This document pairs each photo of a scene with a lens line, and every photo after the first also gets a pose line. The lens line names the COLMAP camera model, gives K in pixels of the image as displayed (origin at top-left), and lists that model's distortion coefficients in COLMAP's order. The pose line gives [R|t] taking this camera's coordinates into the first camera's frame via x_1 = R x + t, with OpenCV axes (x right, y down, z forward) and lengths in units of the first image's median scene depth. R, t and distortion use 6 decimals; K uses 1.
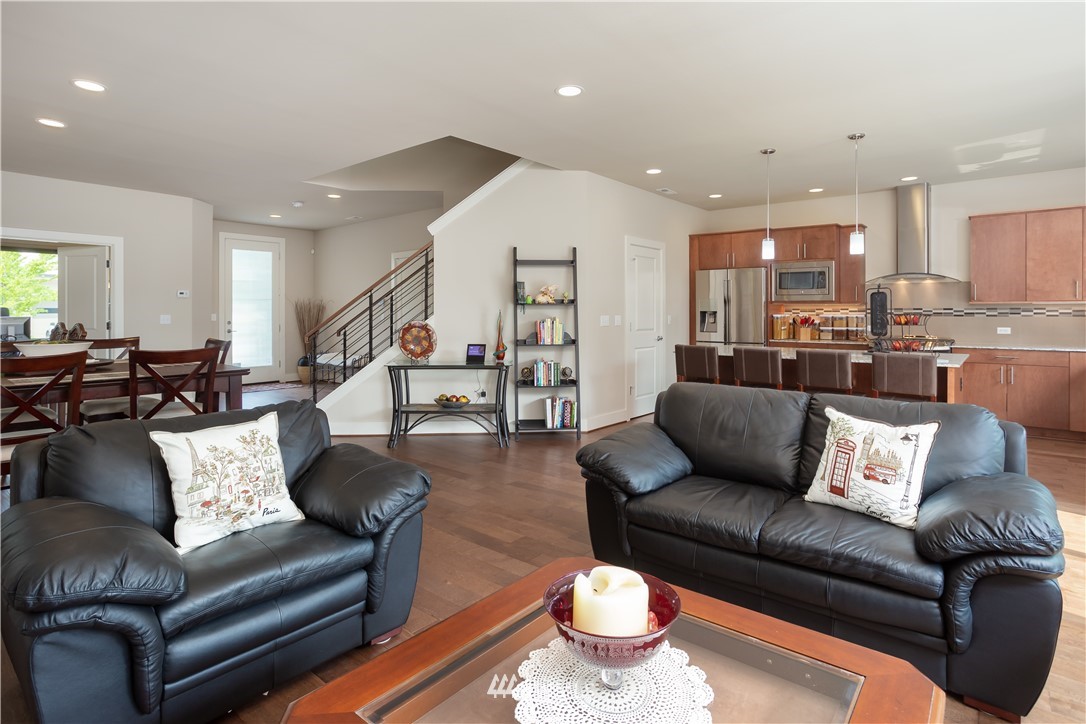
lens RADIAL K [[553.1, 0, 540.8], [0, 553.1, 317.7], [0, 0, 1]] dist [0.001563, 0.001339]
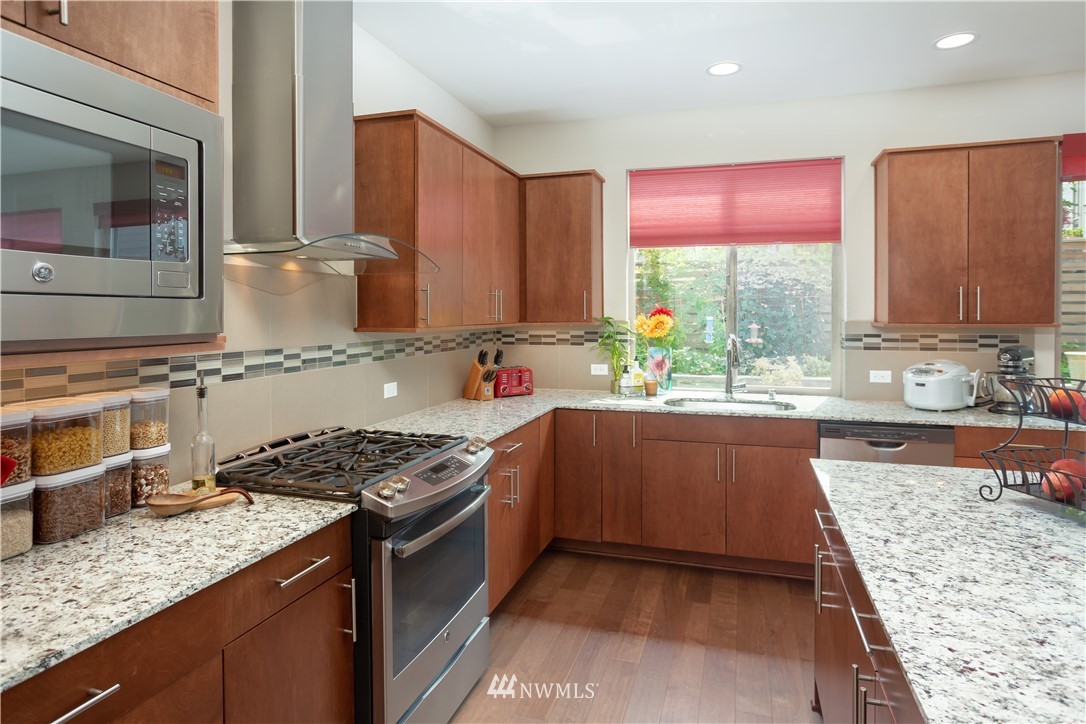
lens RADIAL K [[604.7, 0, 520.5], [0, 604.7, 324.6], [0, 0, 1]] dist [-0.008835, 0.001724]
pose [[-0.369163, -0.018724, 0.929176, 0.344500], [0.012796, 0.999600, 0.025227, -0.041639], [-0.929277, 0.021203, -0.368776, 1.100236]]
